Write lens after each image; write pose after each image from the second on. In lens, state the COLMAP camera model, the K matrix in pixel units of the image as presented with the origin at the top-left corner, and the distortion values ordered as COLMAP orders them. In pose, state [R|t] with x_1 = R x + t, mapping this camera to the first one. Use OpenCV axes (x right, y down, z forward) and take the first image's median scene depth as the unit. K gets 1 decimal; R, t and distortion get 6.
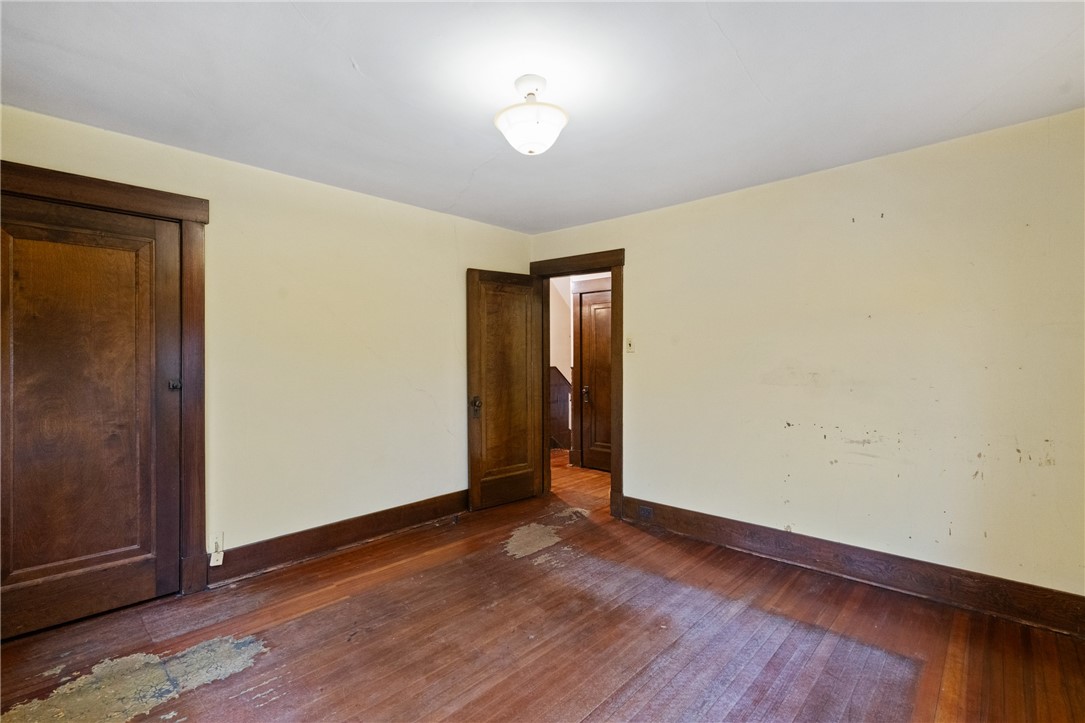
lens RADIAL K [[504.3, 0, 540.7], [0, 504.3, 356.3], [0, 0, 1]] dist [-0.001037, -0.000041]
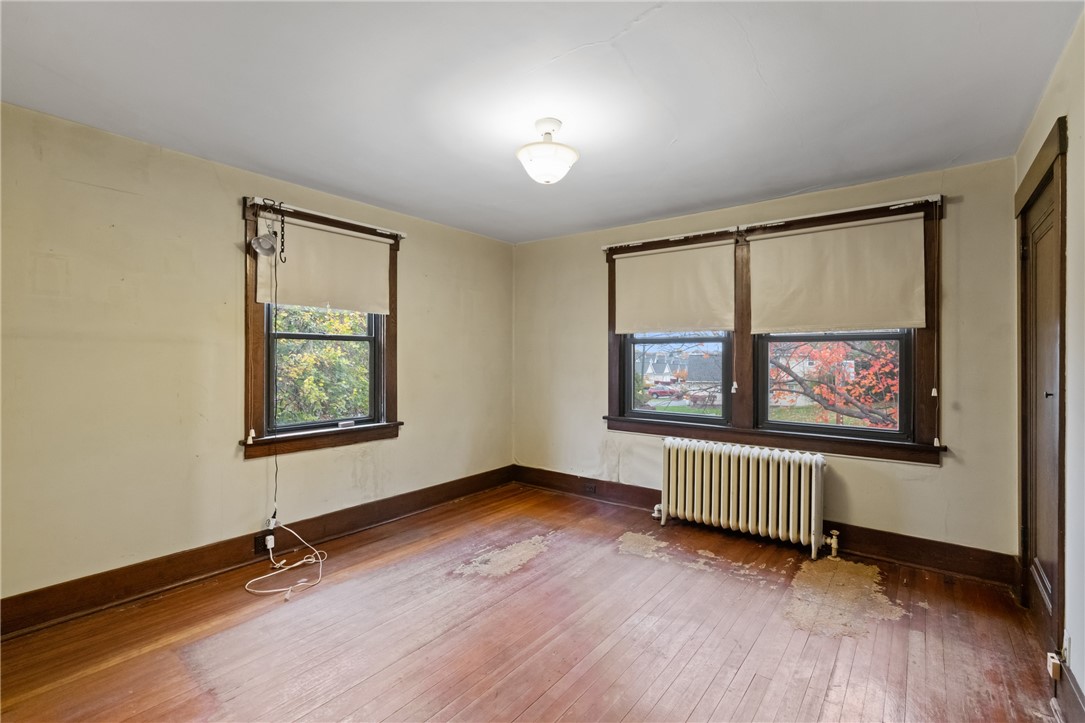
lens RADIAL K [[504.3, 0, 540.7], [0, 504.3, 356.3], [0, 0, 1]] dist [-0.001037, -0.000041]
pose [[-0.995937, -0.000538, -0.090046, 0.099932], [-0.000034, 0.999984, -0.005606, 0.008110], [0.090048, -0.005580, -0.995922, 2.097541]]
